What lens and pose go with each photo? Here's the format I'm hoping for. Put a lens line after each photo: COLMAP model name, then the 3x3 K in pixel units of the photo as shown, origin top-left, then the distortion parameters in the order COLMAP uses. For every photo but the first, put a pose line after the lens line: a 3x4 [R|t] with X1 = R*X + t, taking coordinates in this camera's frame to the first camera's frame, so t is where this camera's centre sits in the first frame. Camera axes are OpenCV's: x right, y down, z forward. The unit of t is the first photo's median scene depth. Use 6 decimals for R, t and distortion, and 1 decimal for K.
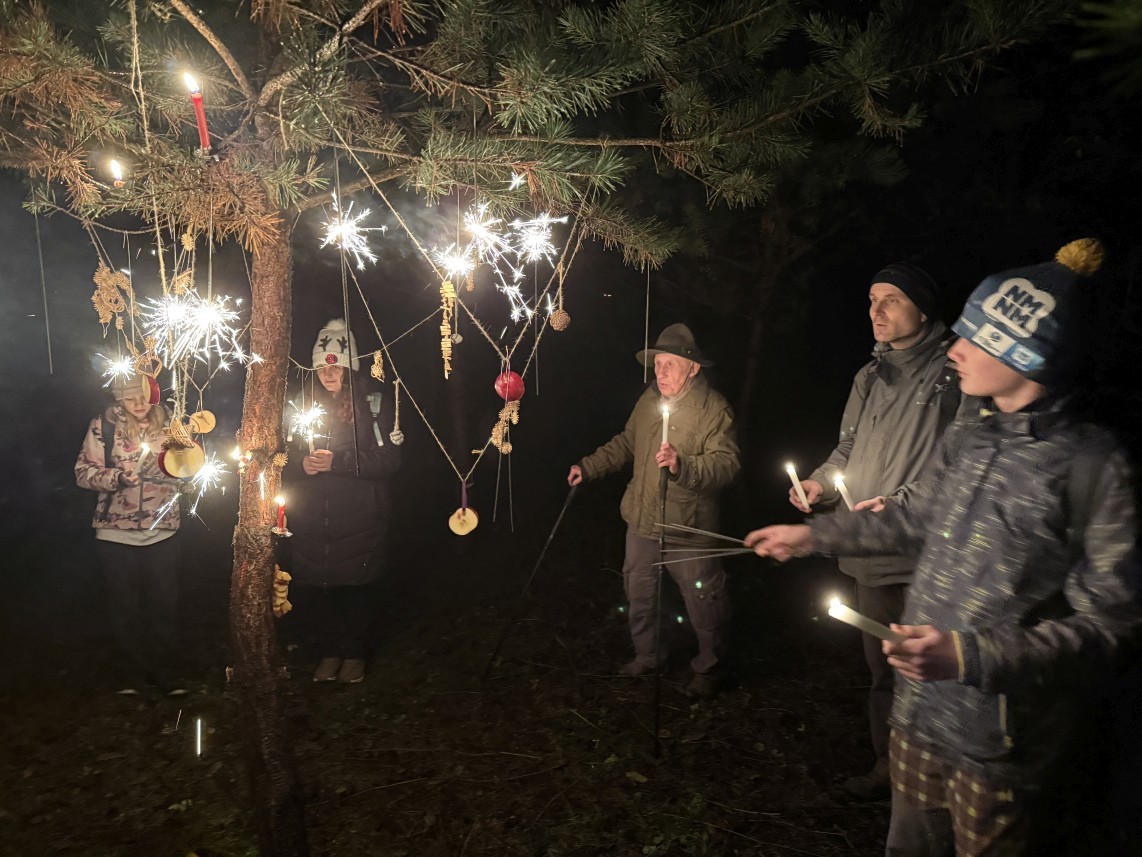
lens RADIAL K [[801.9, 0, 583.5], [0, 801.9, 431.6], [0, 0, 1]] dist [0.105031, -0.136345]
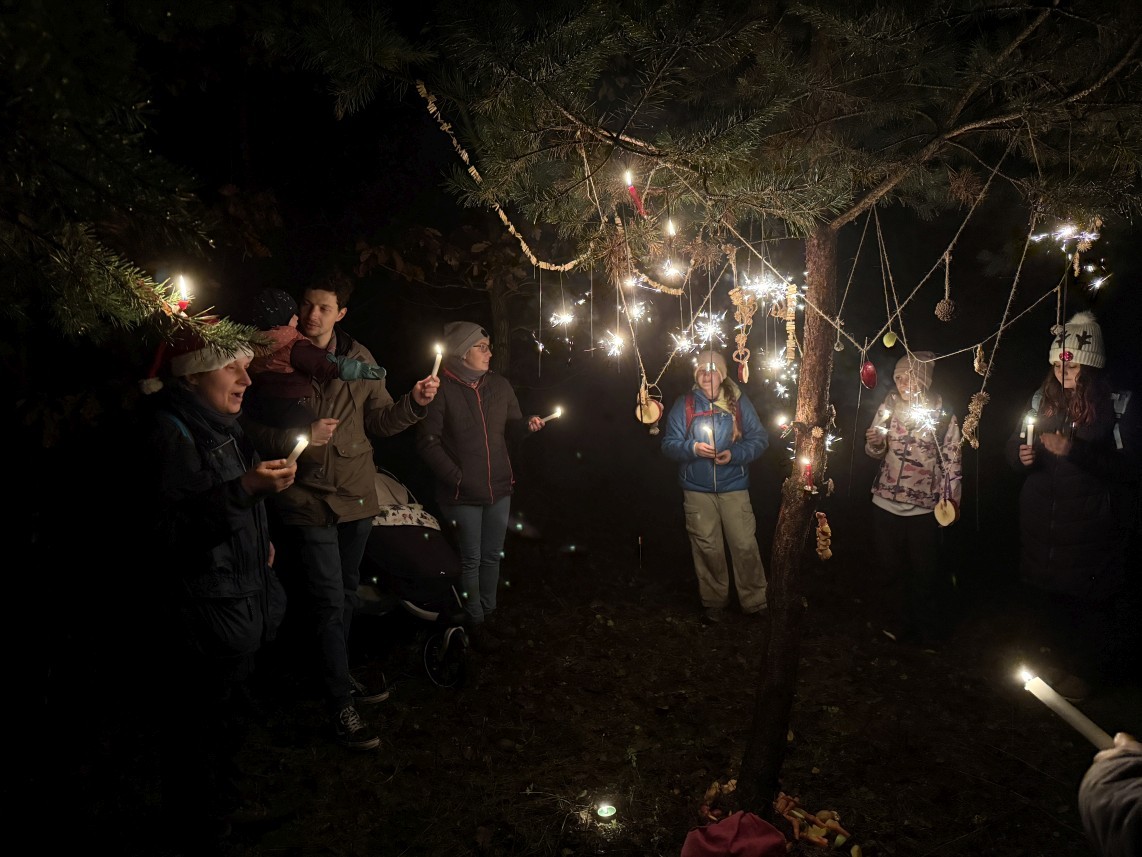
lens RADIAL K [[798.4, 0, 570.1], [0, 798.4, 437.7], [0, 0, 1]] dist [0.178529, -0.325846]
pose [[0.370662, 0.104714, -0.922846, 0.649591], [-0.097491, 0.992521, 0.073462, -0.011354], [0.923637, 0.062739, 0.378099, 0.184502]]
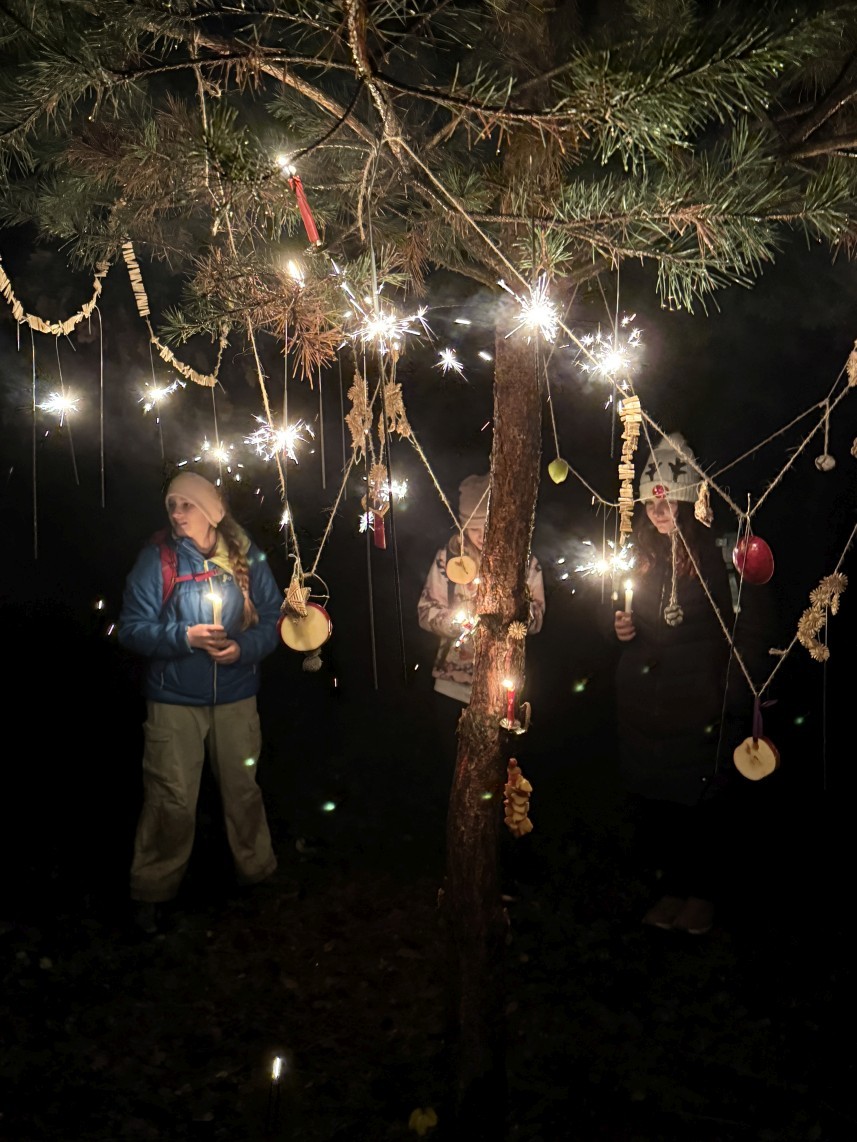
lens RADIAL K [[1132.7, 0, 428.5], [0, 1132.7, 571.0], [0, 0, 1]] dist [0.189333, -0.393706]
pose [[0.773852, 0.075588, -0.628840, 0.224091], [-0.072203, 0.996909, 0.030977, -0.047573], [0.629237, 0.021433, 0.776918, 0.135747]]
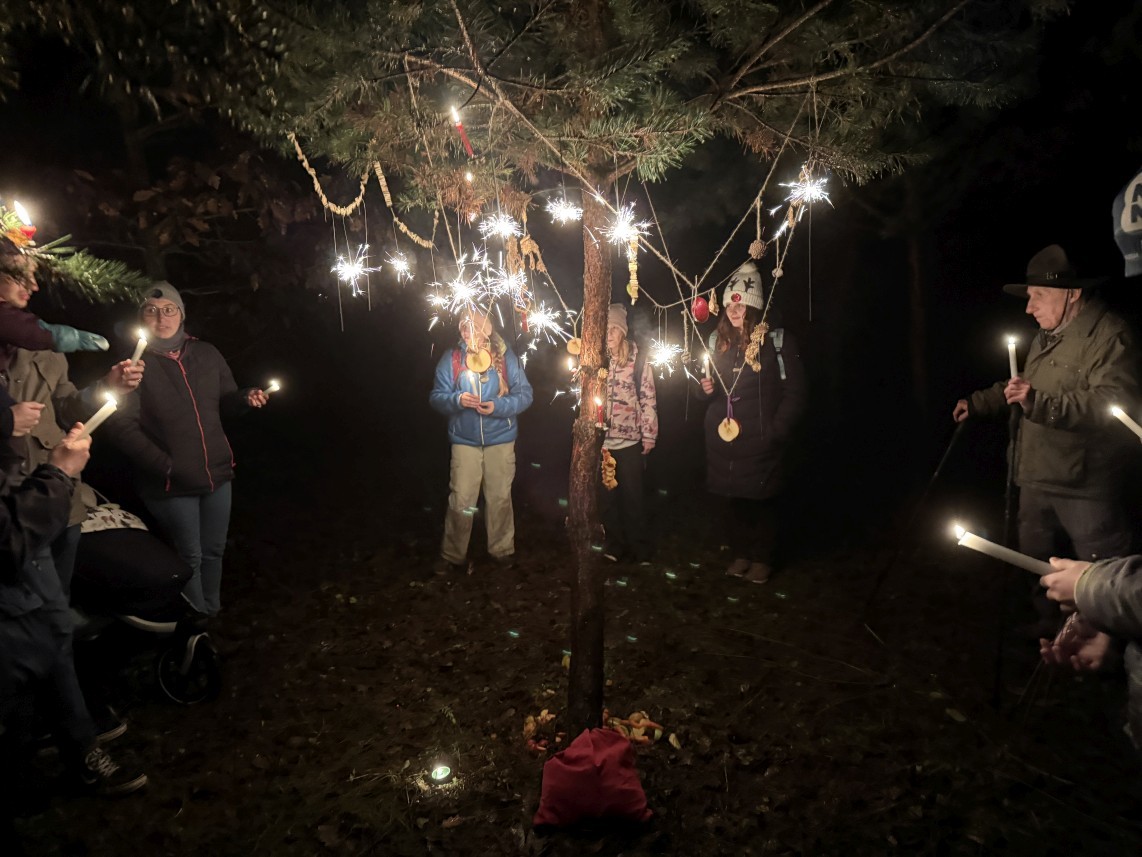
lens RADIAL K [[798.4, 0, 570.1], [0, 798.4, 437.7], [0, 0, 1]] dist [0.178529, -0.325846]
pose [[0.753374, 0.075599, -0.653233, 0.477970], [-0.030001, 0.996287, 0.080700, 0.037300], [0.656908, -0.041200, 0.752844, -0.046919]]
